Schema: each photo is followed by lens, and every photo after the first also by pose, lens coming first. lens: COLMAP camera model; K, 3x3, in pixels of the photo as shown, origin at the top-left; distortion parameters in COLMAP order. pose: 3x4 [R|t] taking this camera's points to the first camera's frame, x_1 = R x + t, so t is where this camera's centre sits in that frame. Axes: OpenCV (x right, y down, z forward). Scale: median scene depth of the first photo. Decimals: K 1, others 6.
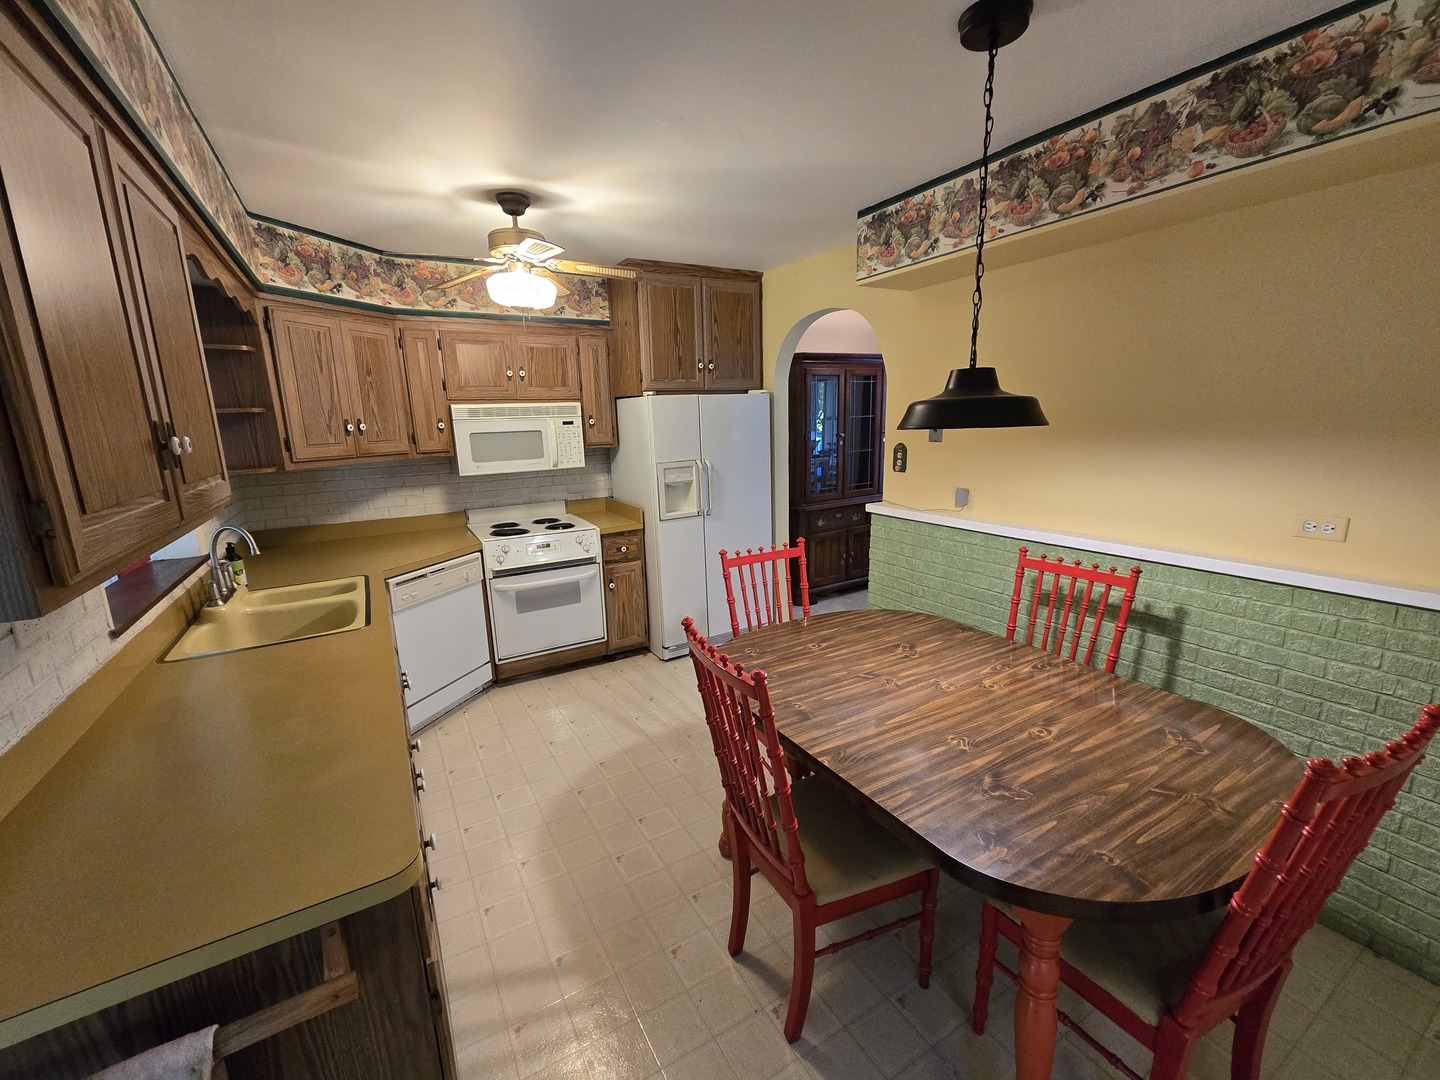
lens RADIAL K [[593.9, 0, 714.3], [0, 593.9, 544.7], [0, 0, 1]] dist [-0.004194, 0.002182]
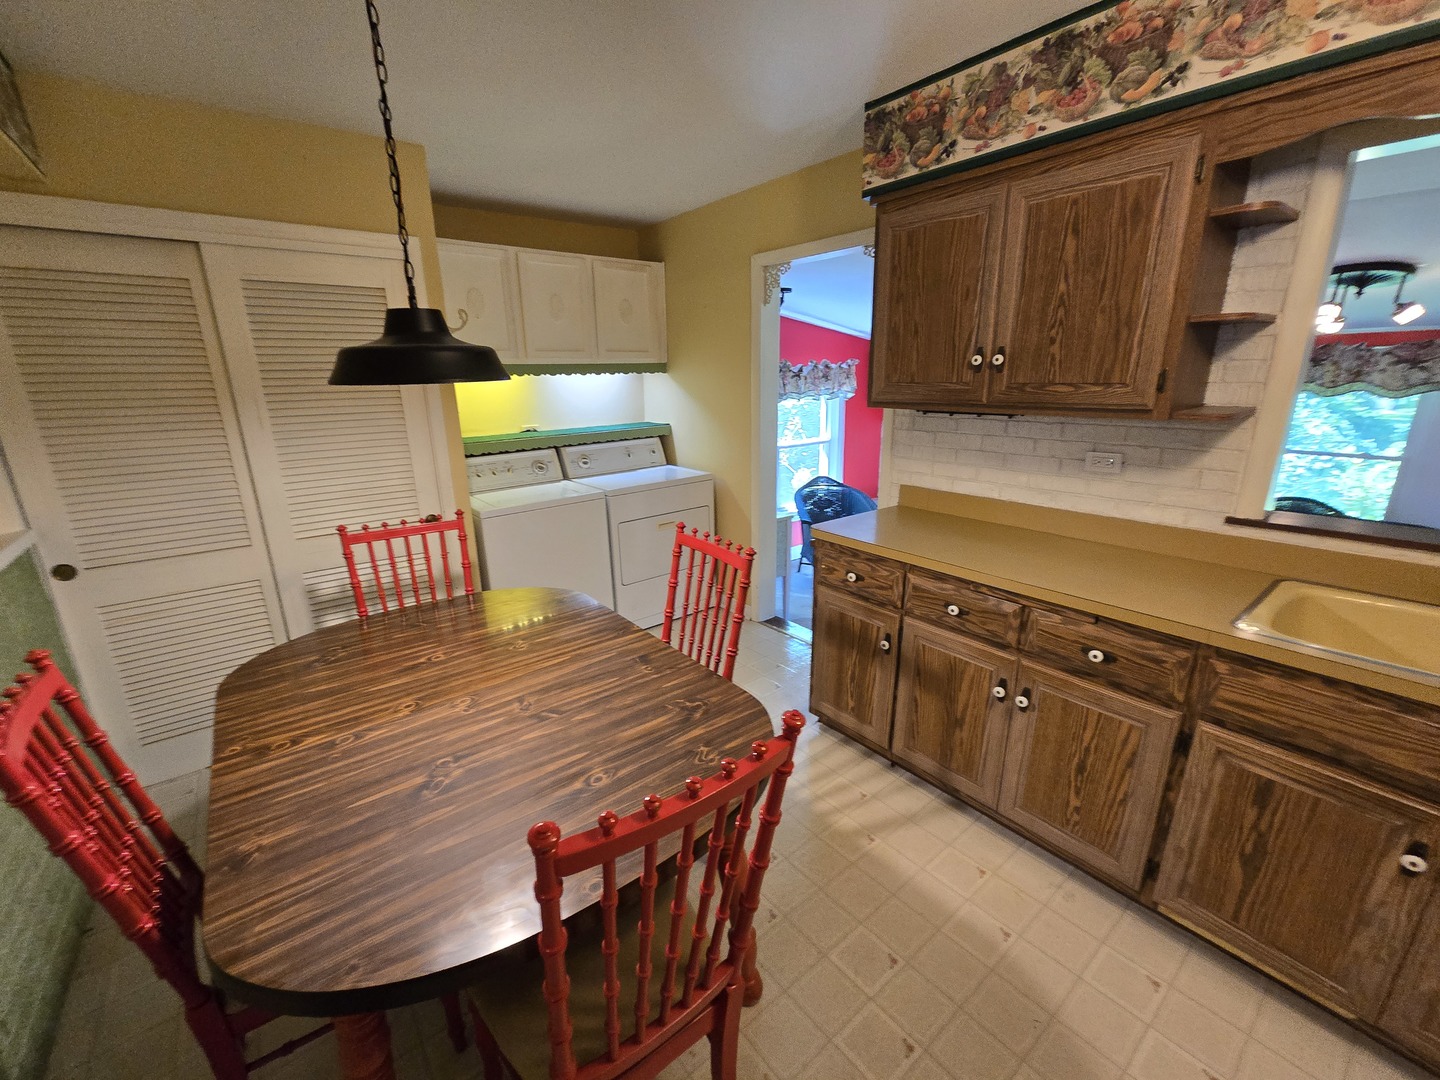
lens RADIAL K [[593.9, 0, 710.8], [0, 593.9, 544.4], [0, 0, 1]] dist [-0.004194, 0.002182]
pose [[-0.988773, 0.087106, -0.121407, 0.069868], [0.018957, 0.879068, 0.476320, -0.178120], [0.148215, 0.468671, -0.870850, 0.873892]]
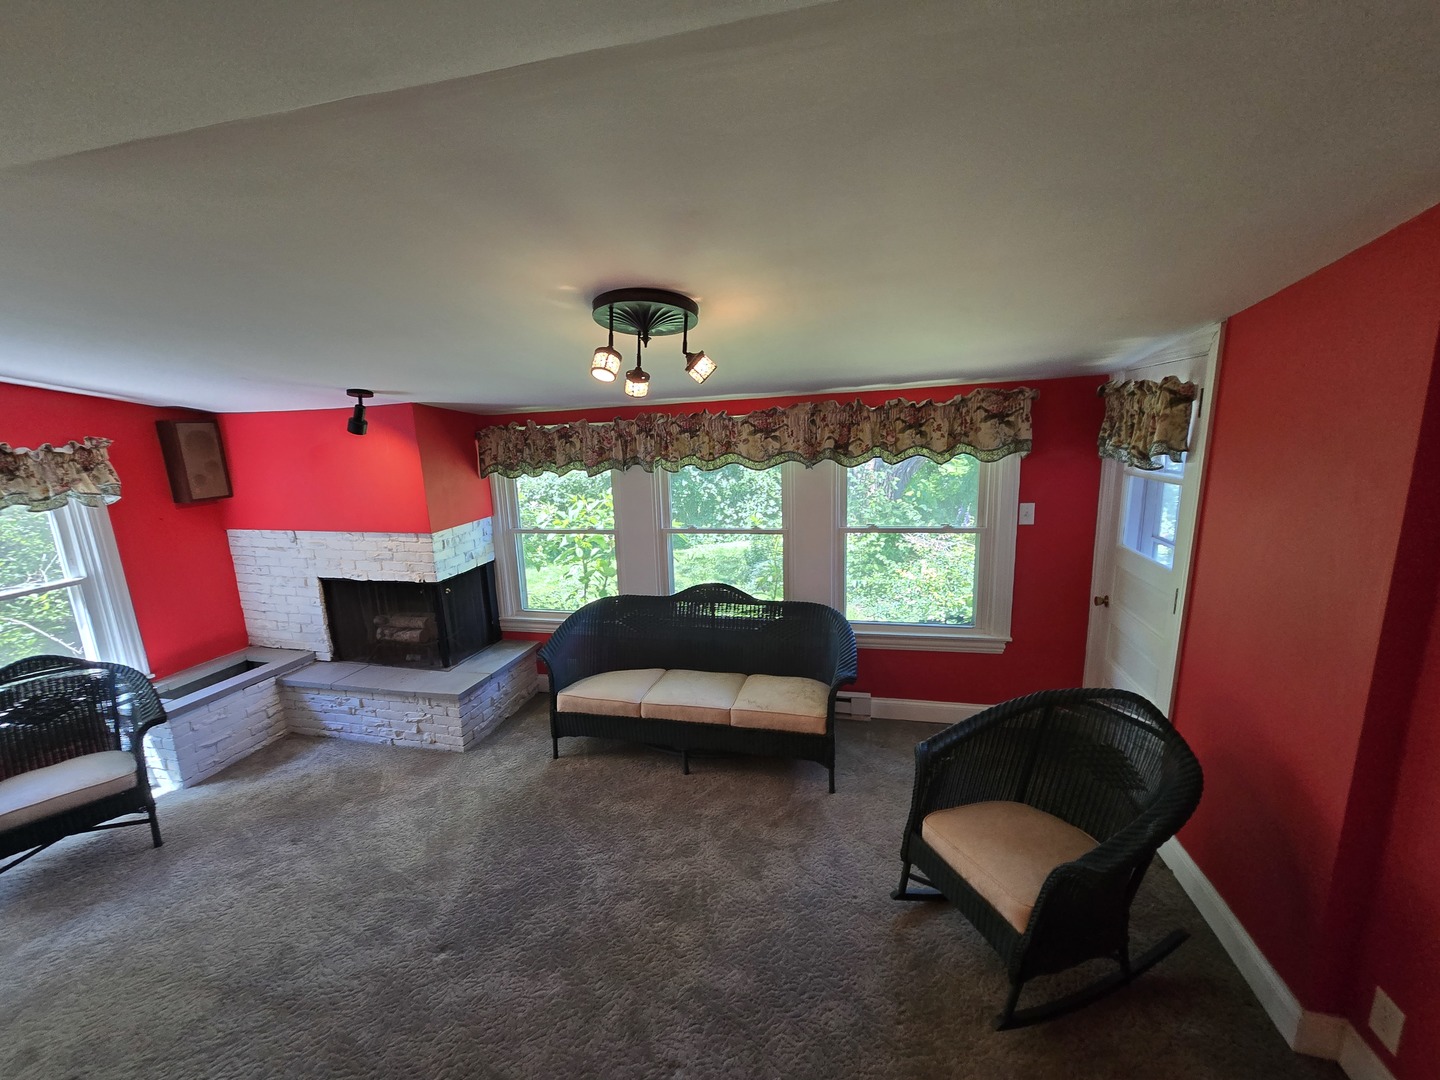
lens RADIAL K [[593.9, 0, 708.6], [0, 593.9, 544.1], [0, 0, 1]] dist [-0.004194, 0.002182]
pose [[-0.699948, 0.192240, -0.687834, -0.588895], [-0.088739, 0.932220, 0.350844, -0.093388], [0.708659, 0.306610, -0.635447, 0.580219]]
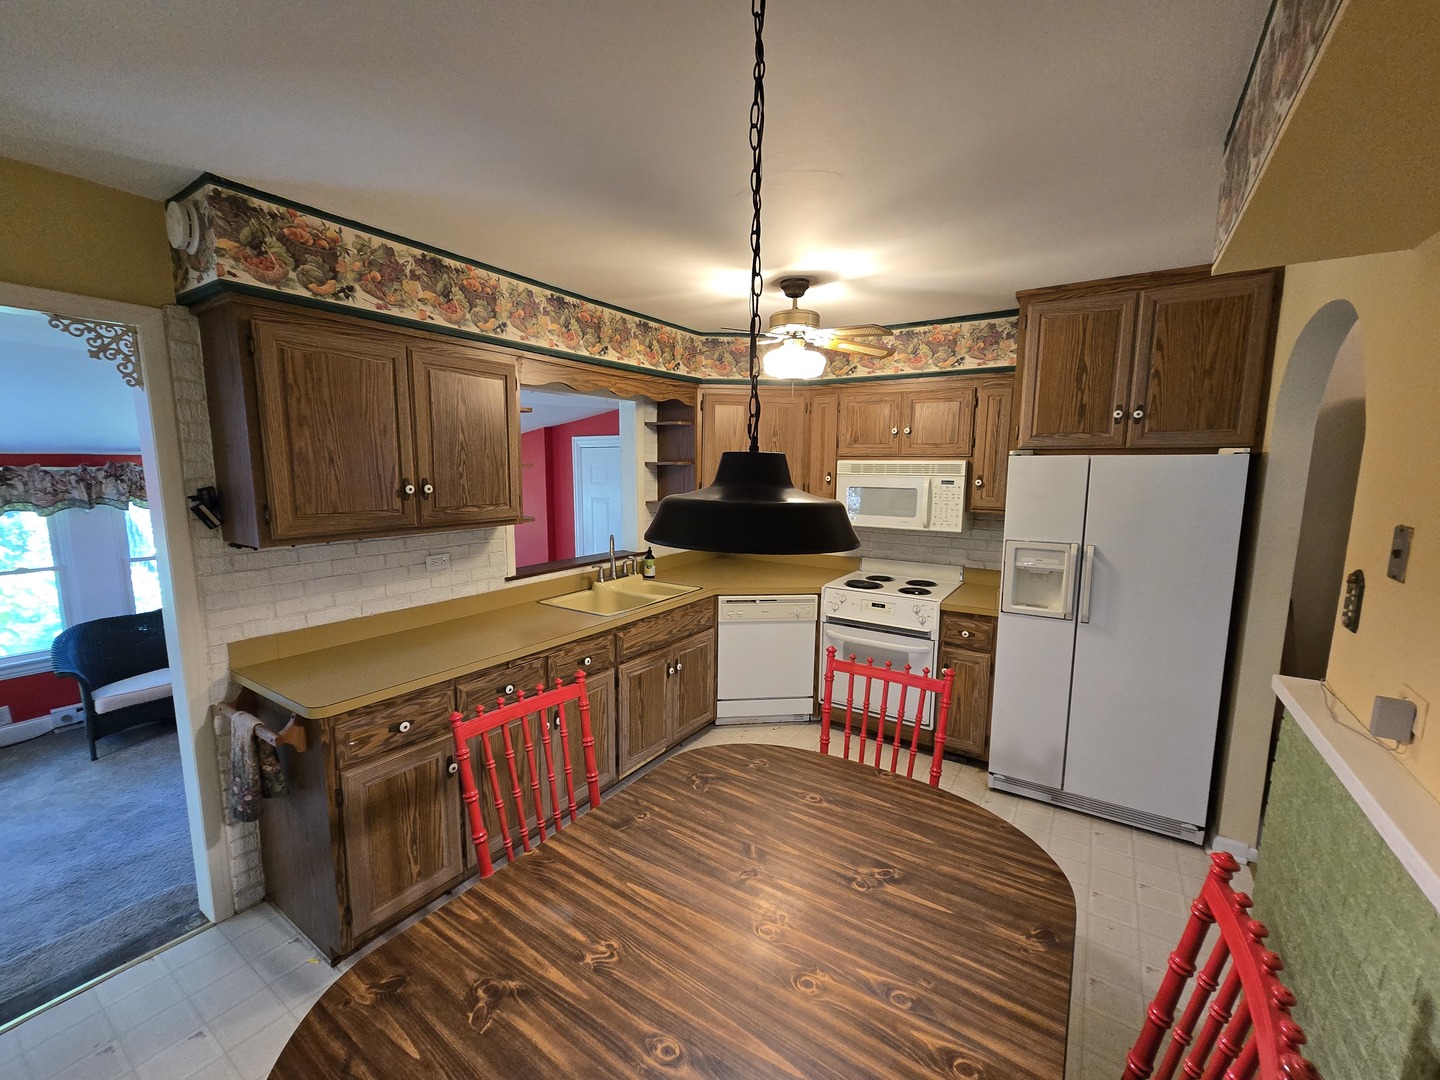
lens RADIAL K [[593.9, 0, 705.6], [0, 593.9, 542.2], [0, 0, 1]] dist [-0.004194, 0.002182]
pose [[0.439292, 0.148618, -0.885966, 0.456345], [-0.209129, 0.976043, 0.060035, -0.102966], [0.873663, 0.158908, 0.459848, 0.302113]]
